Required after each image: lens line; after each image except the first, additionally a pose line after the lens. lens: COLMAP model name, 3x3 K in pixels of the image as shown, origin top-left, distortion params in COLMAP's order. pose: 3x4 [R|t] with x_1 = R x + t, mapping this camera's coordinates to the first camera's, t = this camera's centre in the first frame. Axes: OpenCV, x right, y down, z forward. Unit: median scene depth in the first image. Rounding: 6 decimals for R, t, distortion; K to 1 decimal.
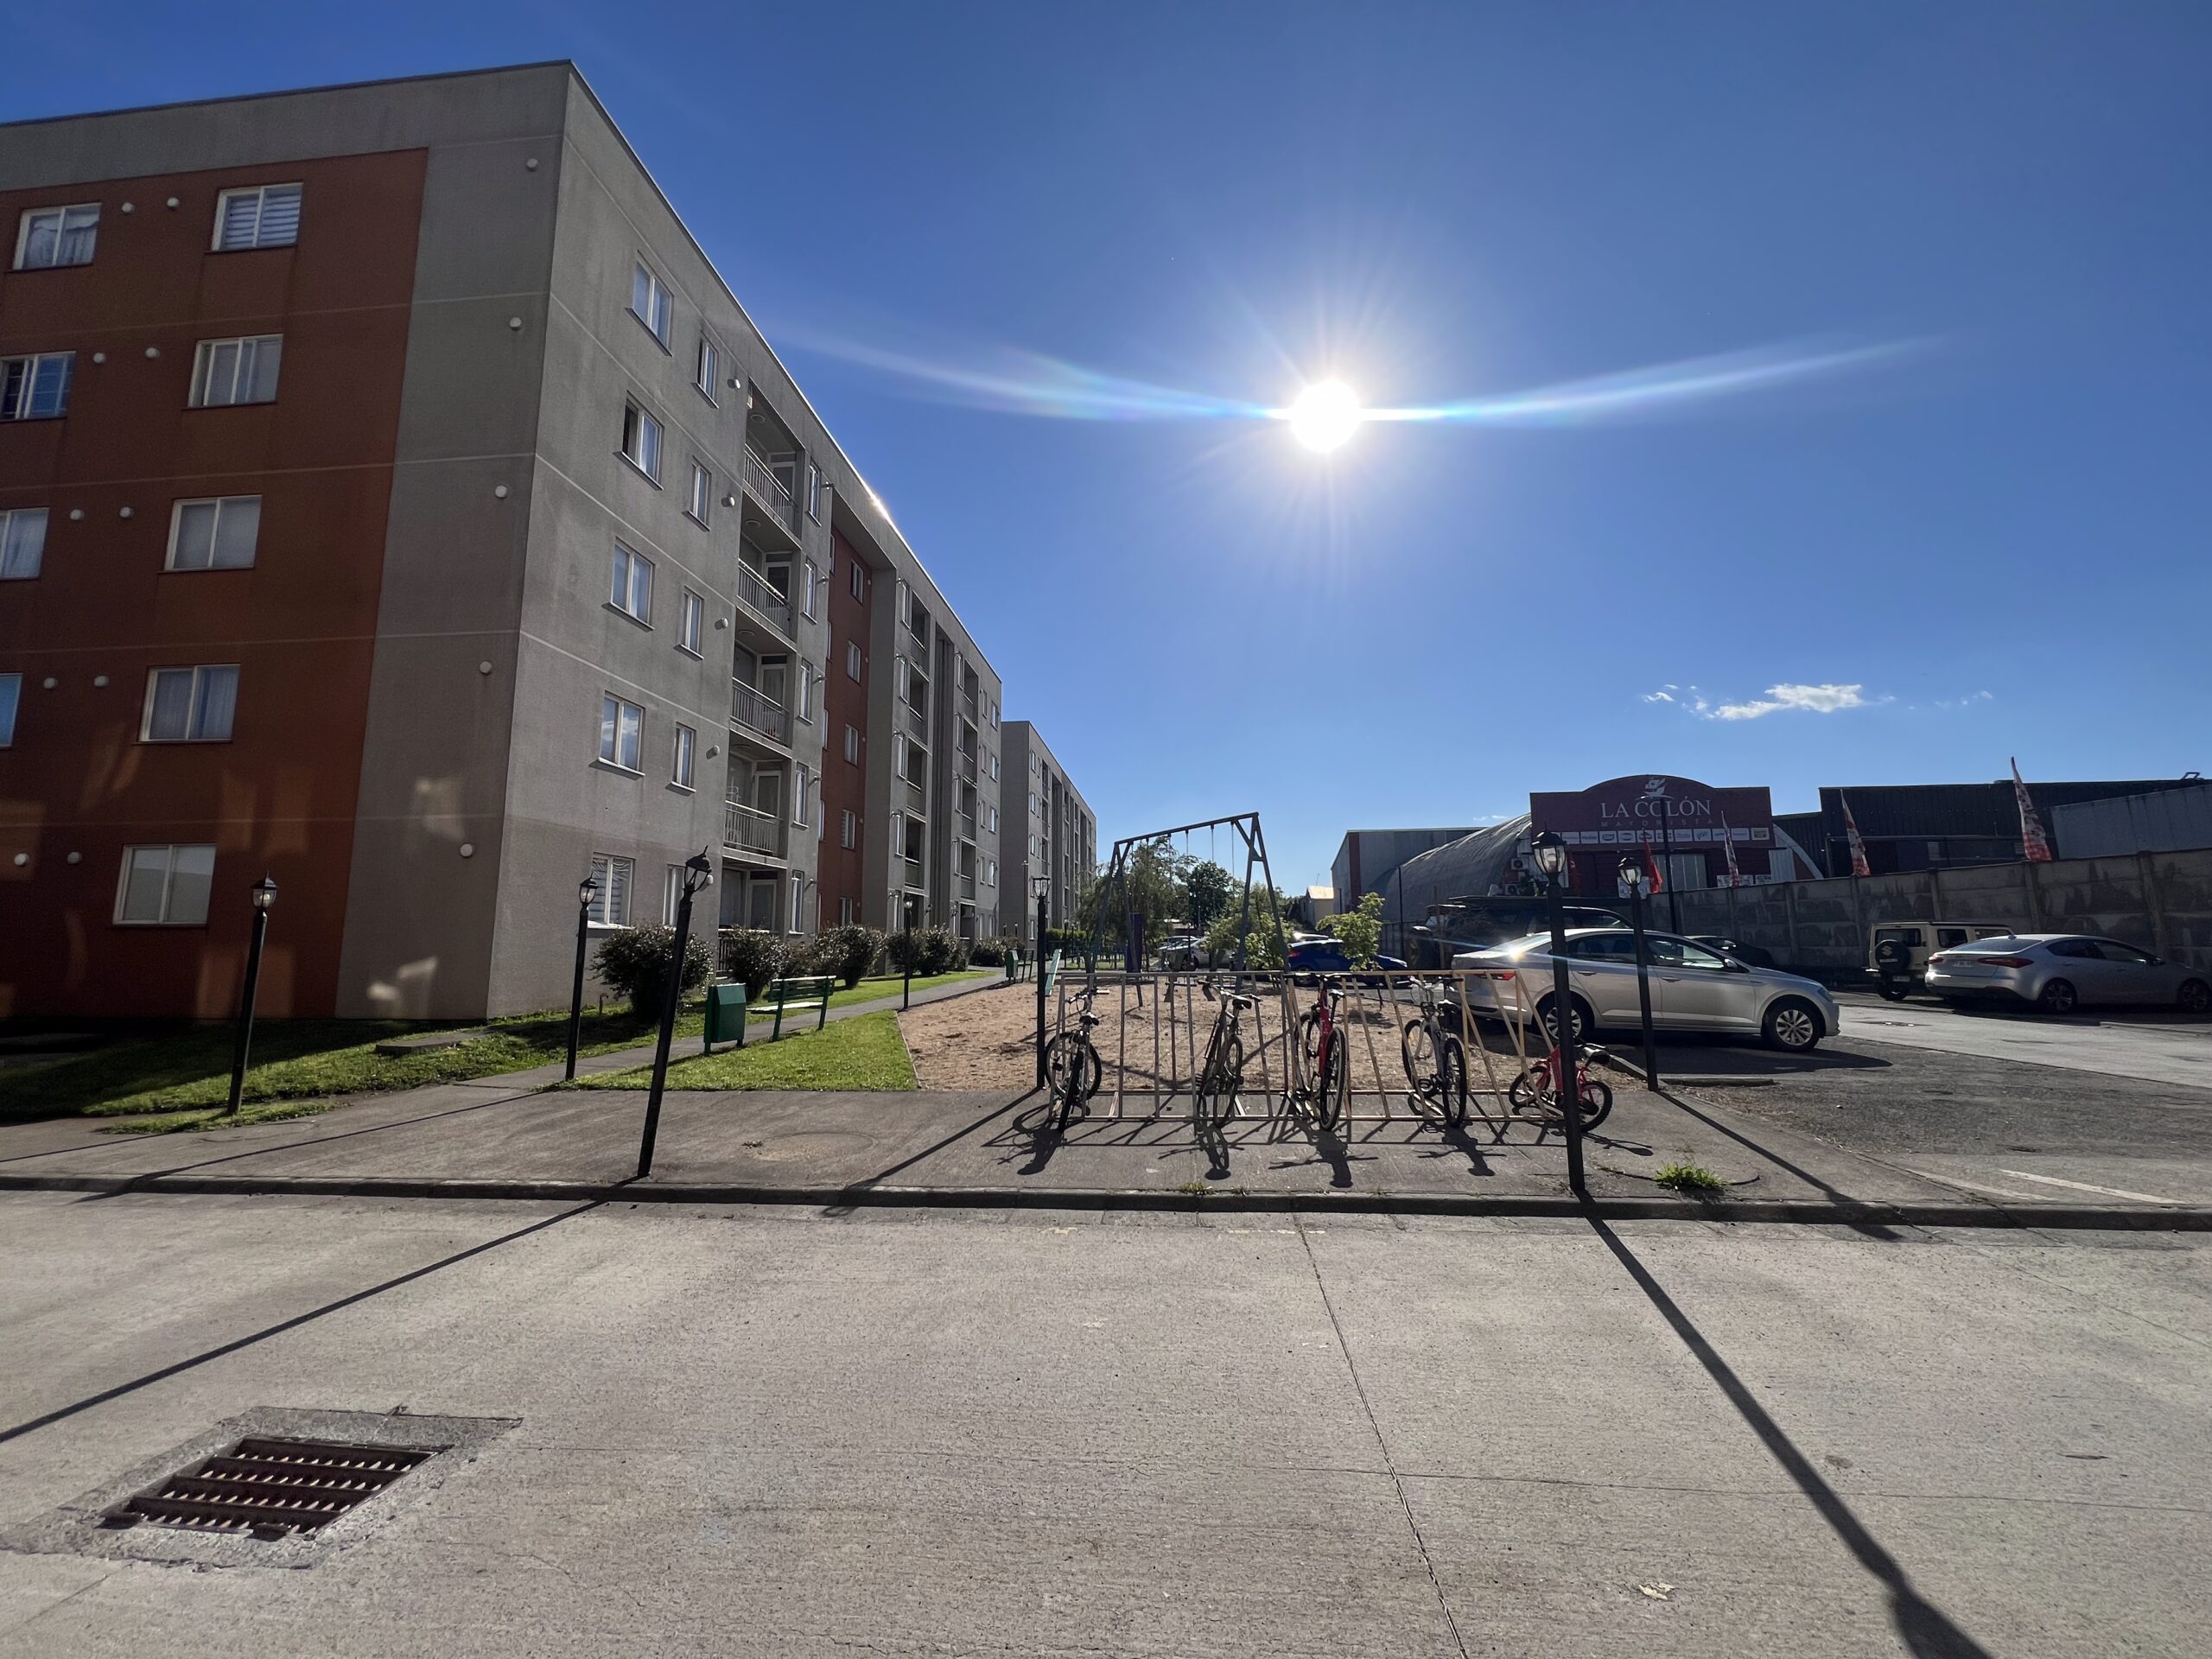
lens RADIAL K [[882.5, 0, 1105.9], [0, 882.5, 833.0], [0, 0, 1]] dist [-0.001639, -0.000379]
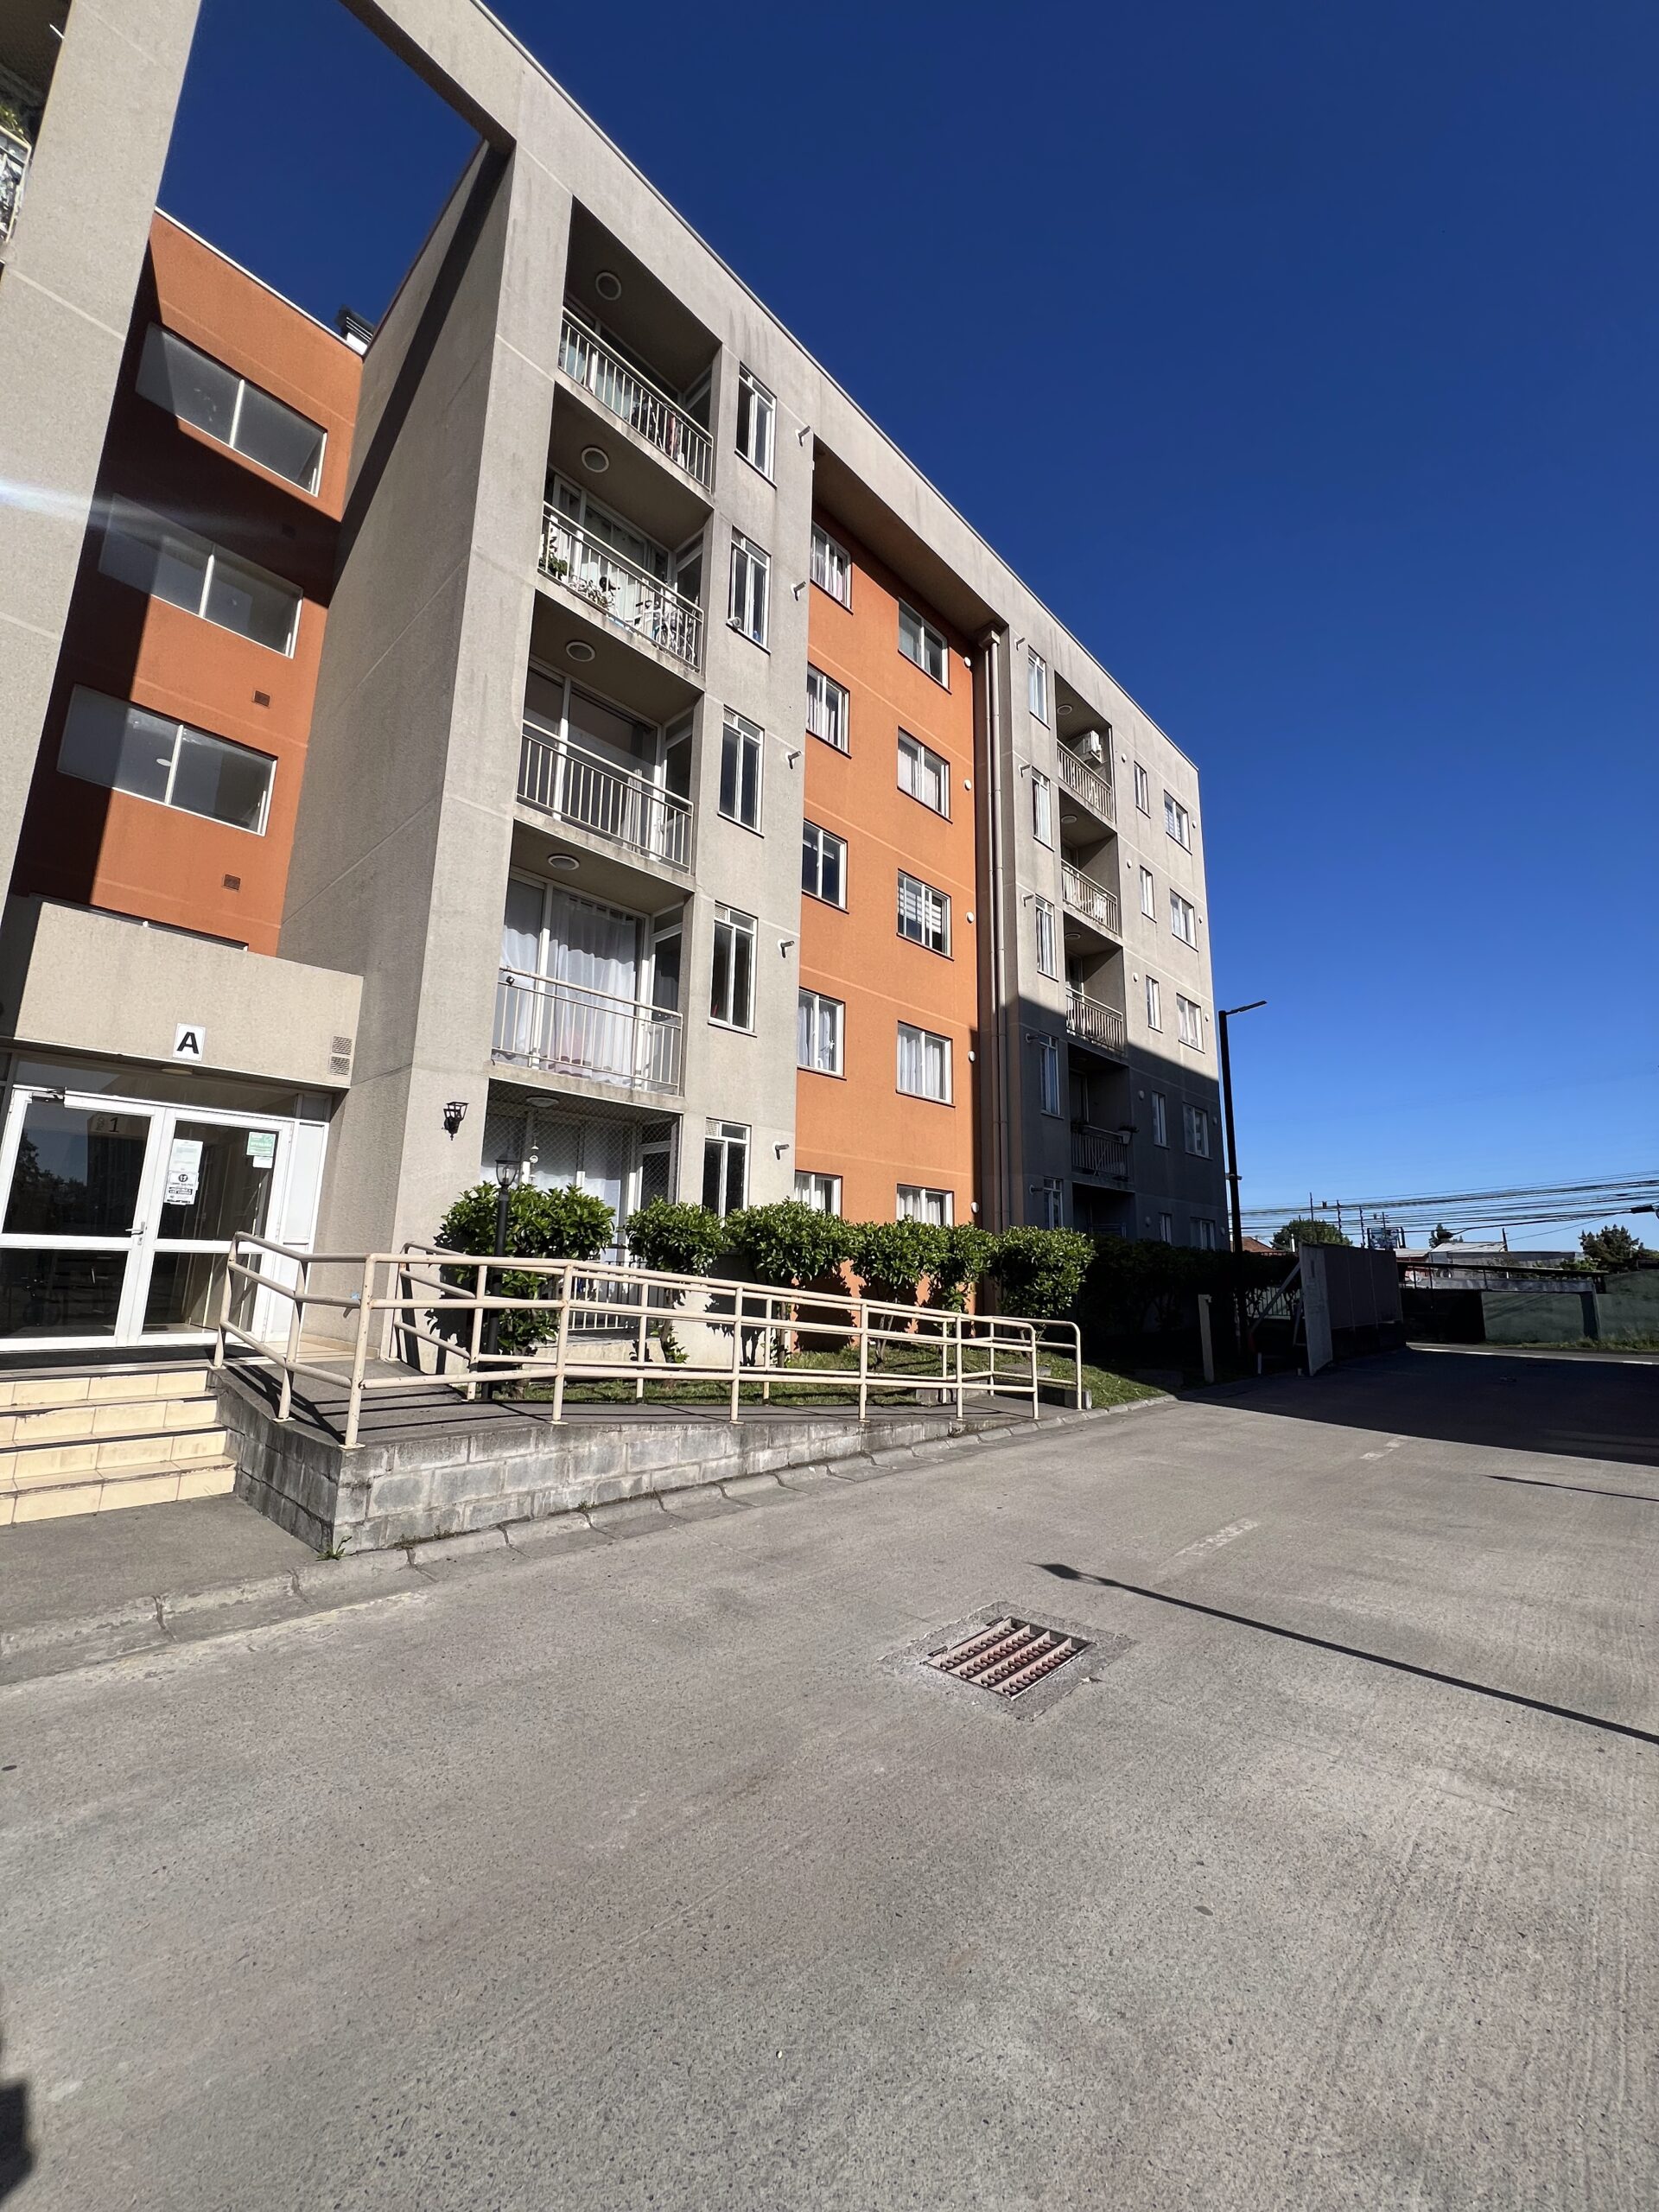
lens RADIAL K [[882.5, 0, 831.8], [0, 882.5, 1101.5], [0, 0, 1]] dist [-0.001639, -0.000379]
pose [[-0.612247, -0.158115, -0.774696, 0.115503], [0.085601, 0.960786, -0.263747, 0.051902], [0.786019, -0.227793, -0.574703, 0.417641]]
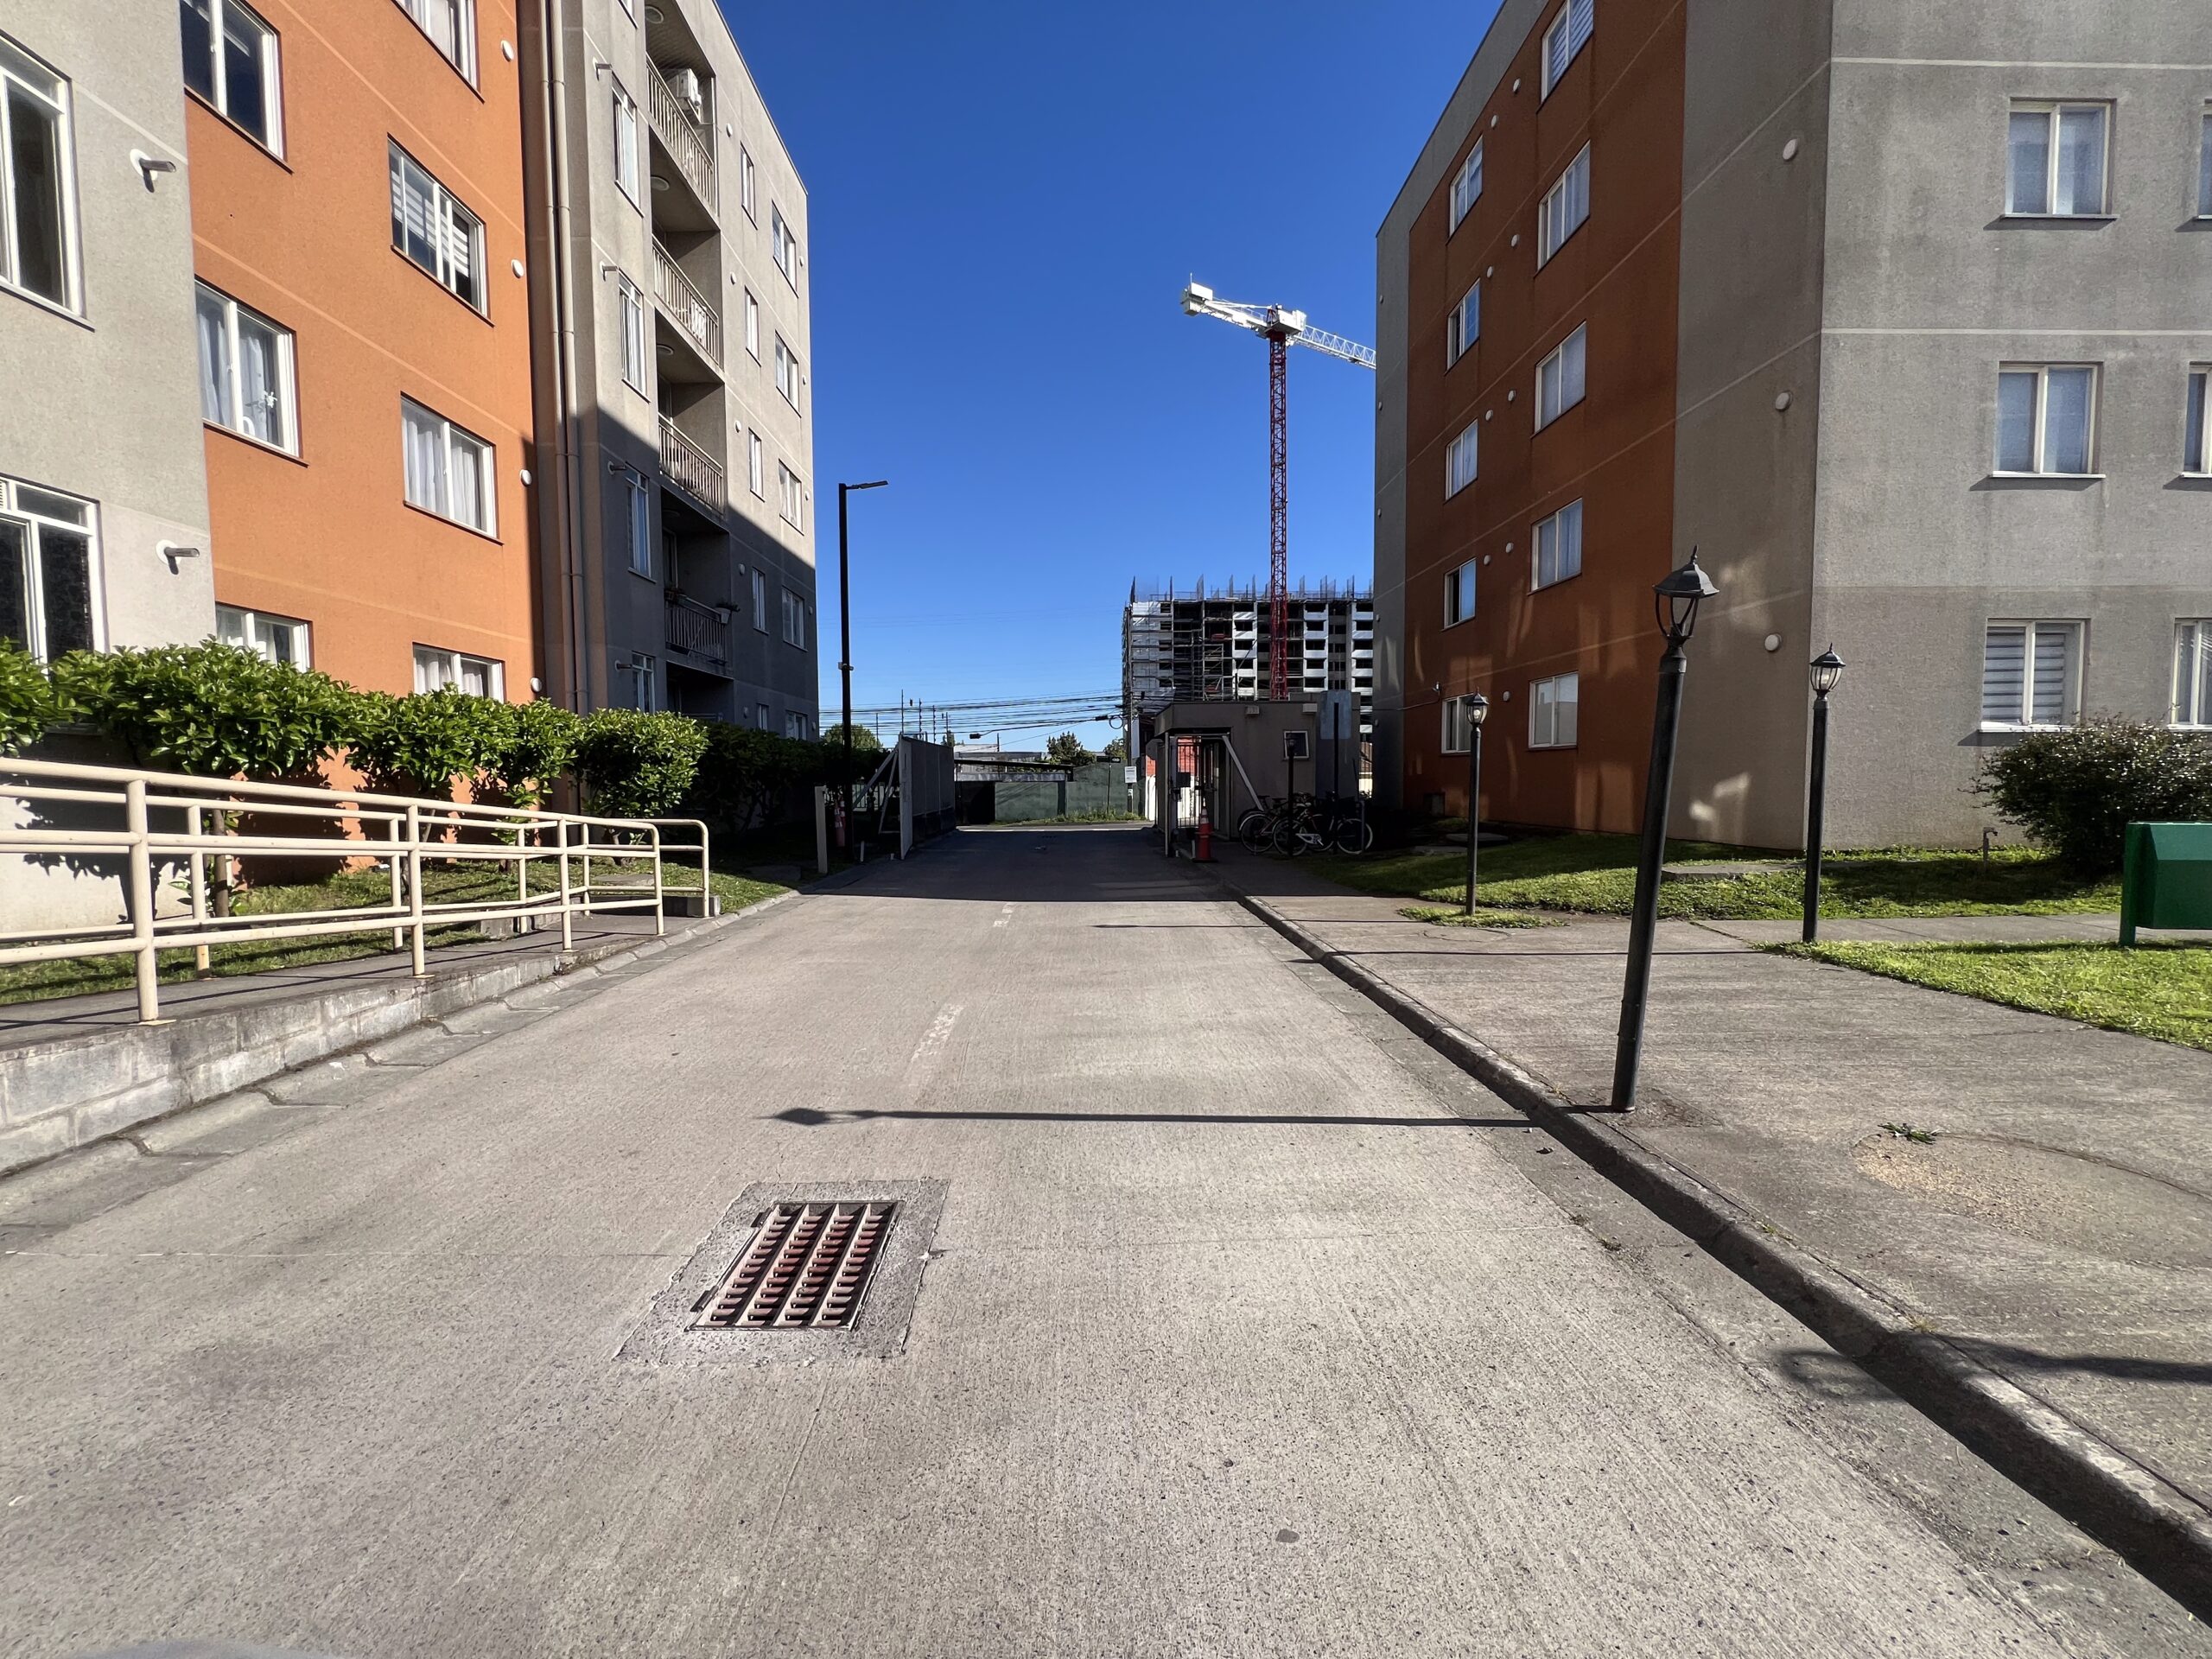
lens RADIAL K [[882.5, 0, 1095.5], [0, 882.5, 828.9], [0, 0, 1]] dist [-0.001639, -0.000379]
pose [[0.108208, 0.059015, -0.992375, 0.019403], [0.132710, 0.988444, 0.073252, 0.049316], [0.985230, -0.139625, 0.099126, 0.299833]]
